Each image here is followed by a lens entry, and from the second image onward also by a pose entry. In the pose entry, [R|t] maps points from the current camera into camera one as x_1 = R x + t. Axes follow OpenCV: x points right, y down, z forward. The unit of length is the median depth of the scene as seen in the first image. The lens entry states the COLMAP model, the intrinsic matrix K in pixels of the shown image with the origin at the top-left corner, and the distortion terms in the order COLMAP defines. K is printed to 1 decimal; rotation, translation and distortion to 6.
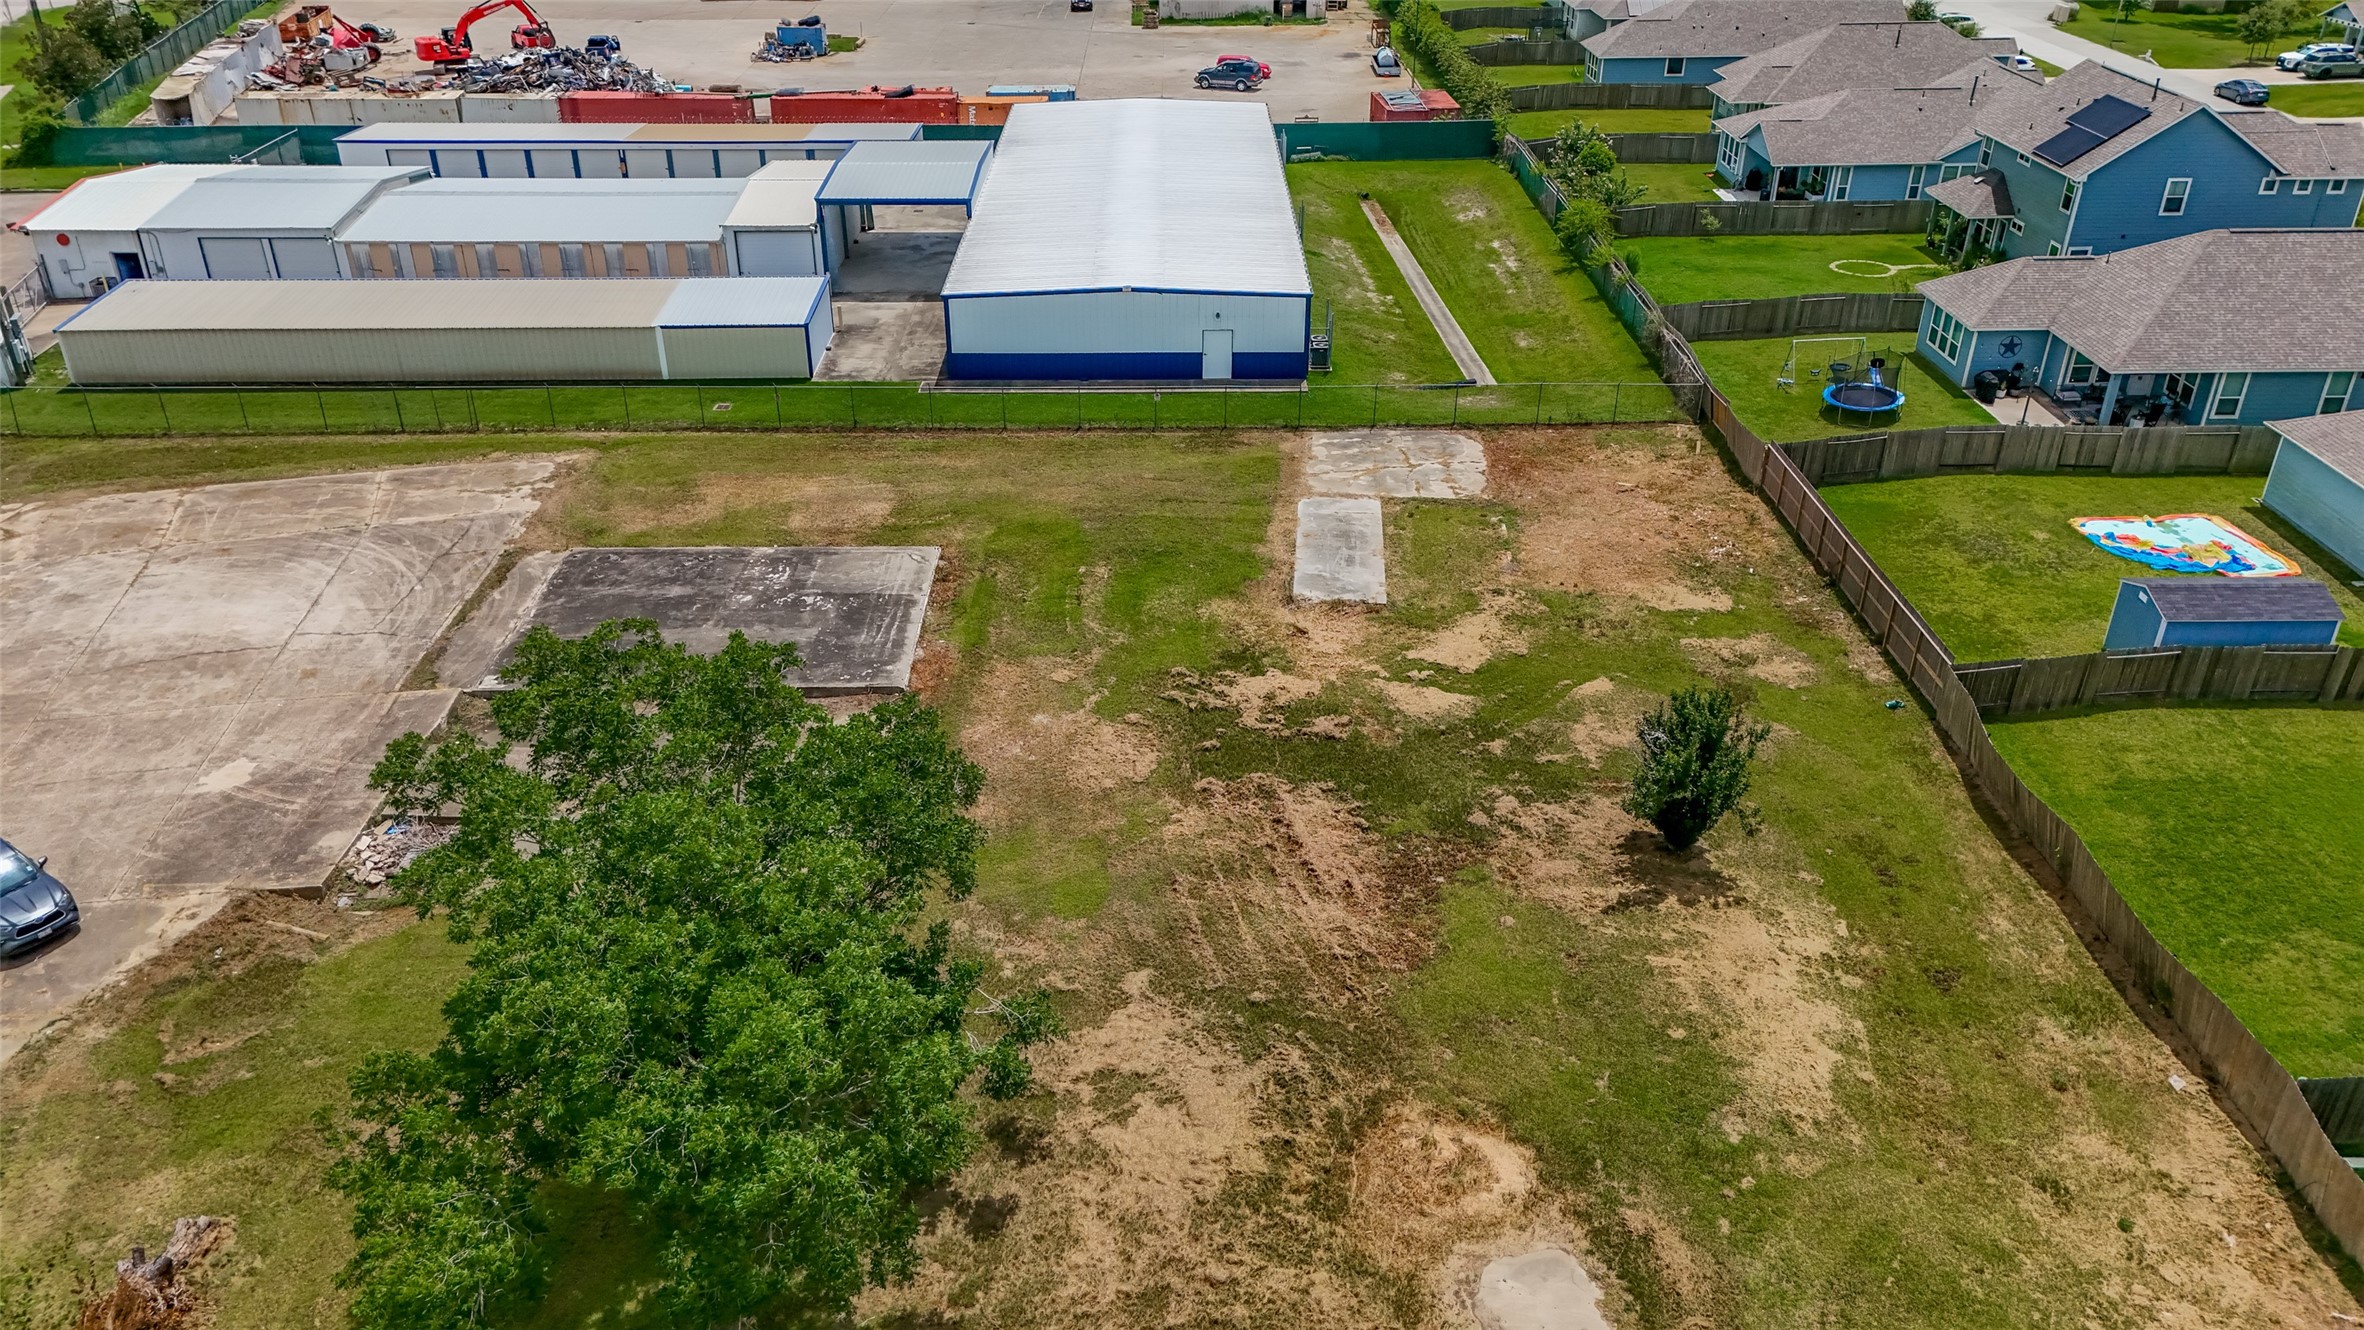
lens RADIAL K [[1737.6, 0, 1182.0], [0, 1737.6, 665.0], [0, 0, 1]] dist [0.094803, -0.101958]
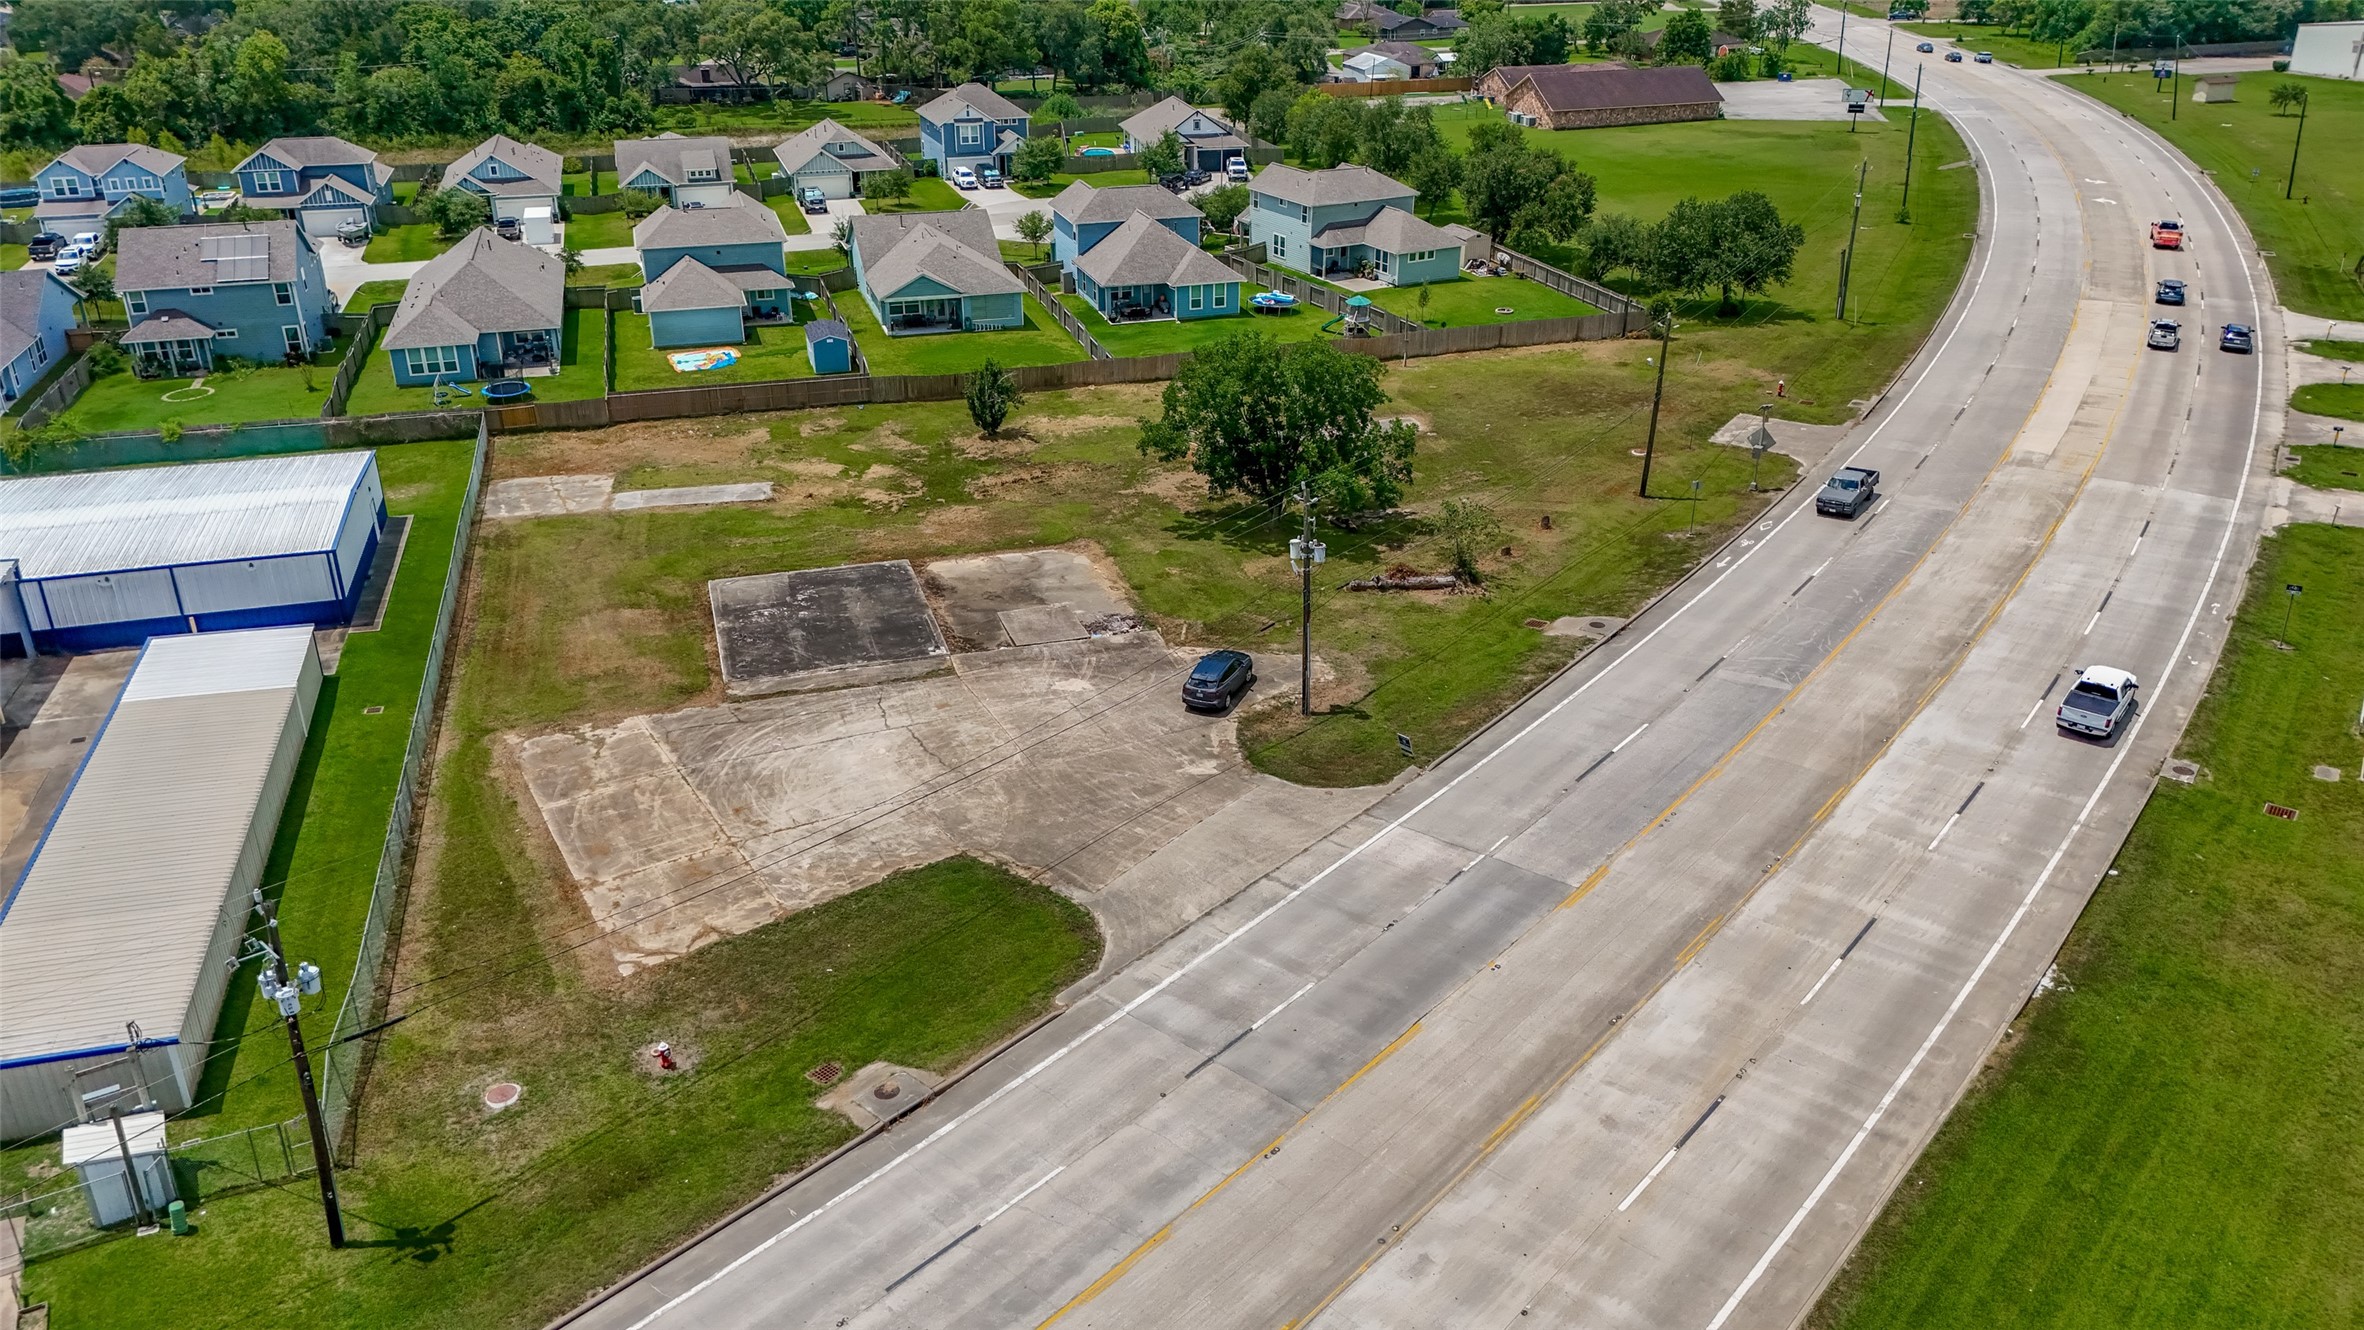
lens RADIAL K [[1737.6, 0, 1182.0], [0, 1737.6, 665.0], [0, 0, 1]] dist [0.094803, -0.101958]
pose [[-0.278831, -0.396803, 0.874529, -1.347252], [0.467930, 0.739093, 0.484544, -0.467273], [-0.838627, 0.544324, -0.020406, 0.643074]]
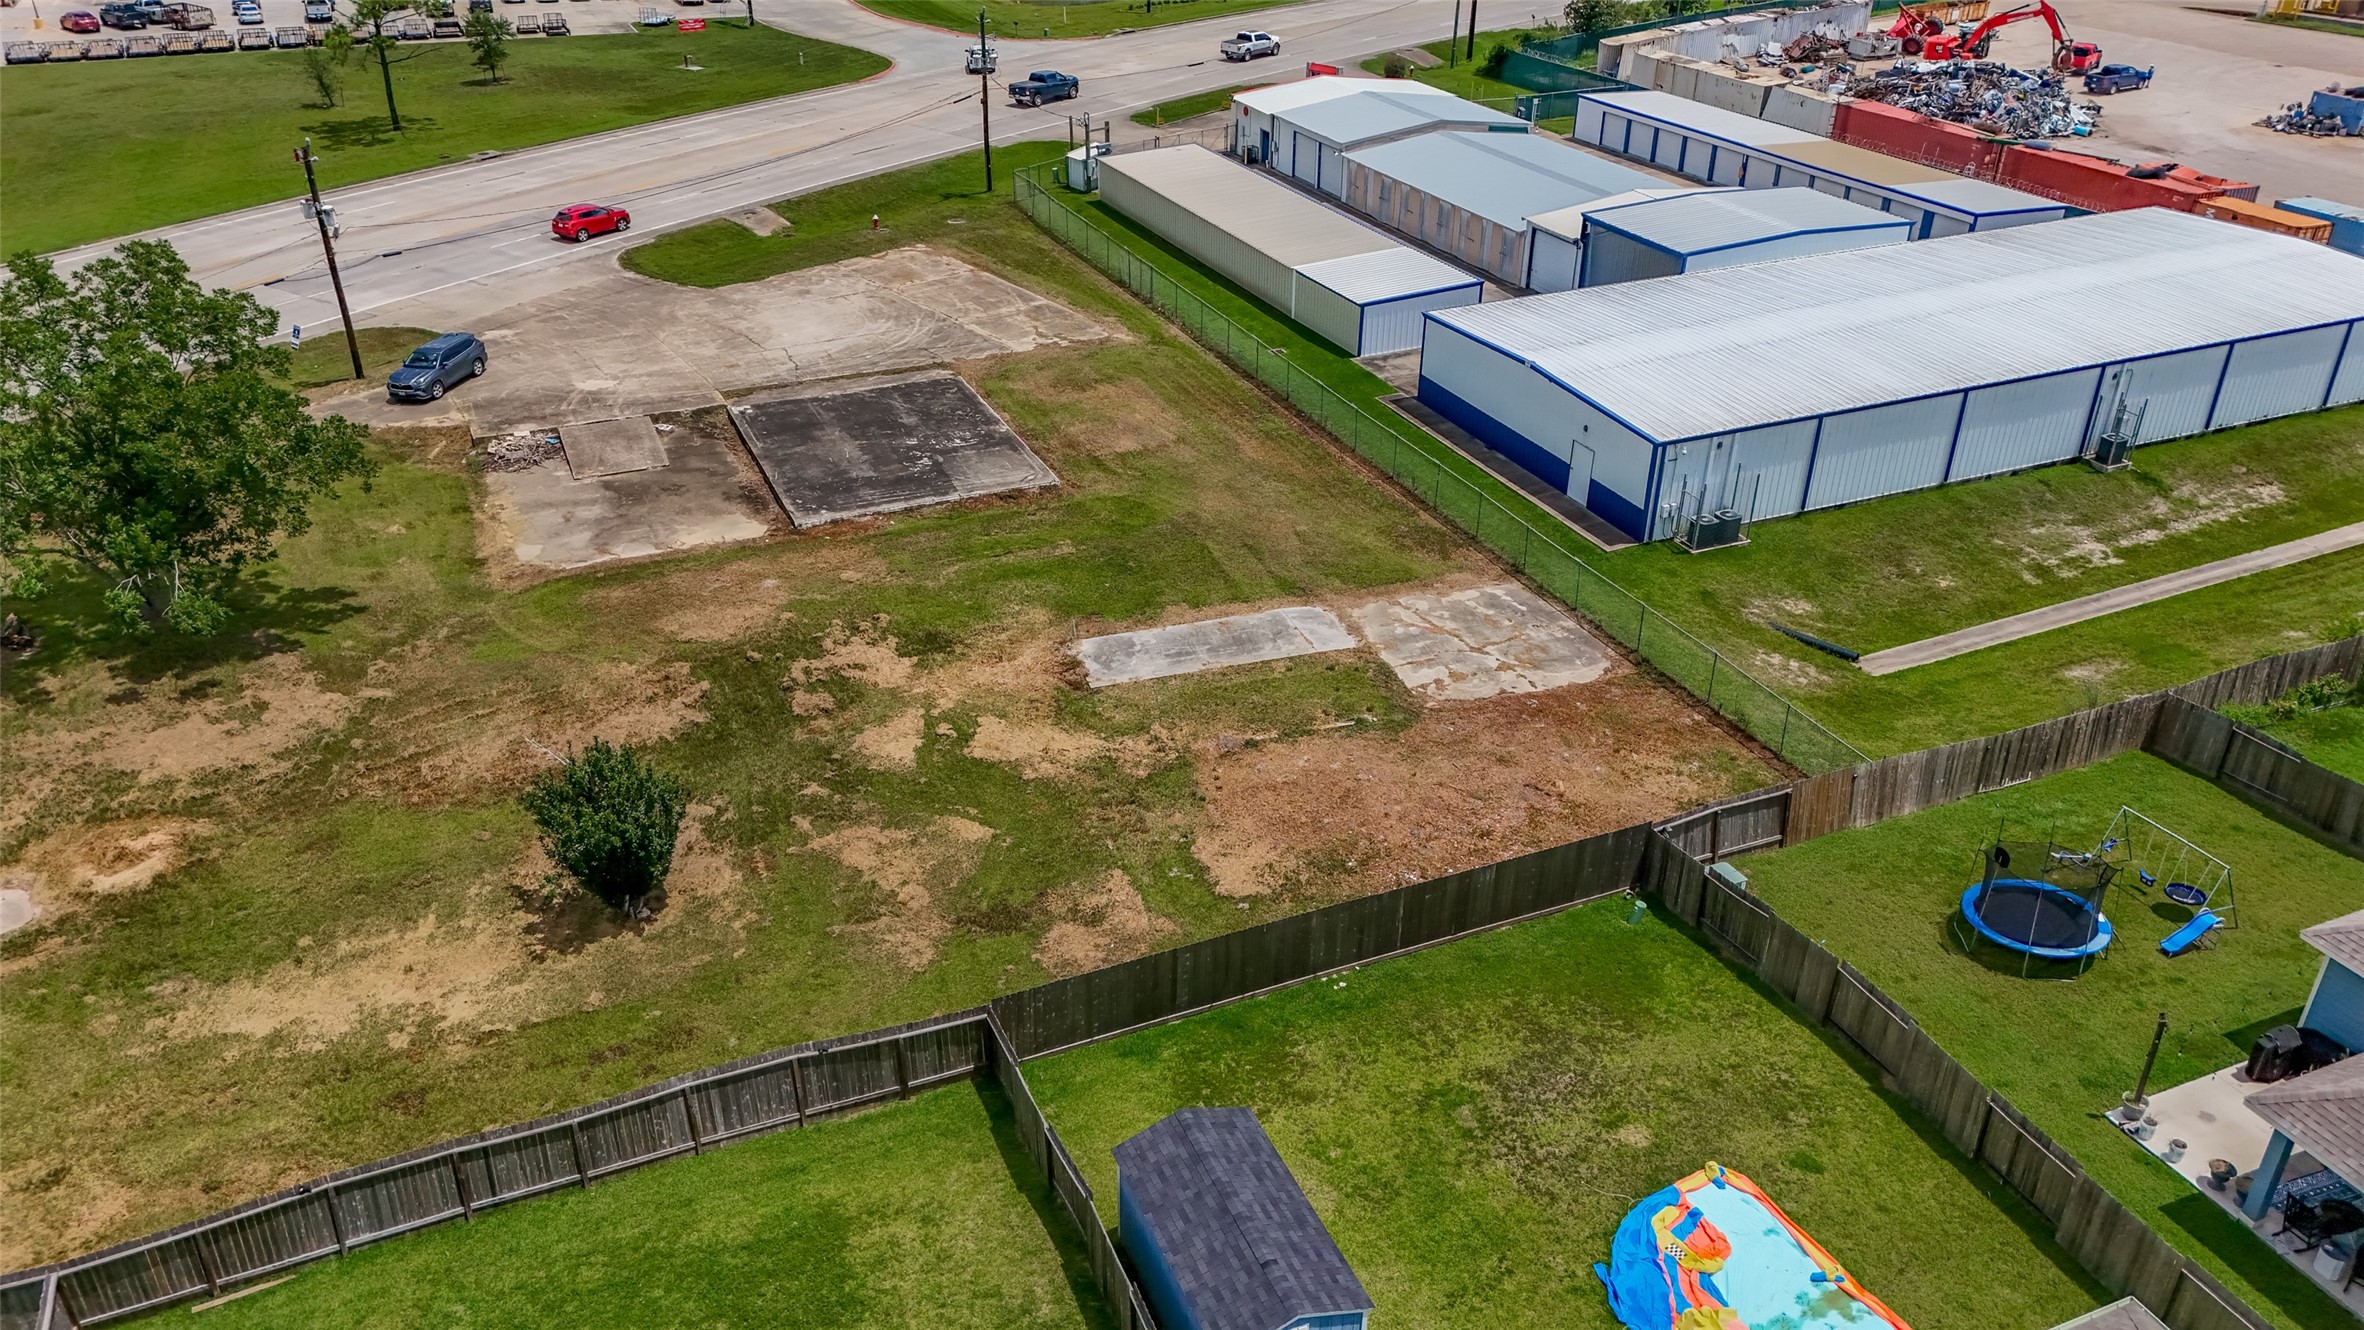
lens RADIAL K [[1737.6, 0, 1182.0], [0, 1737.6, 665.0], [0, 0, 1]] dist [0.094803, -0.101958]
pose [[0.386122, 0.448167, -0.806260, 0.707783], [-0.443737, 0.856514, 0.263593, -0.251366], [0.808707, 0.255989, 0.529587, 0.451624]]
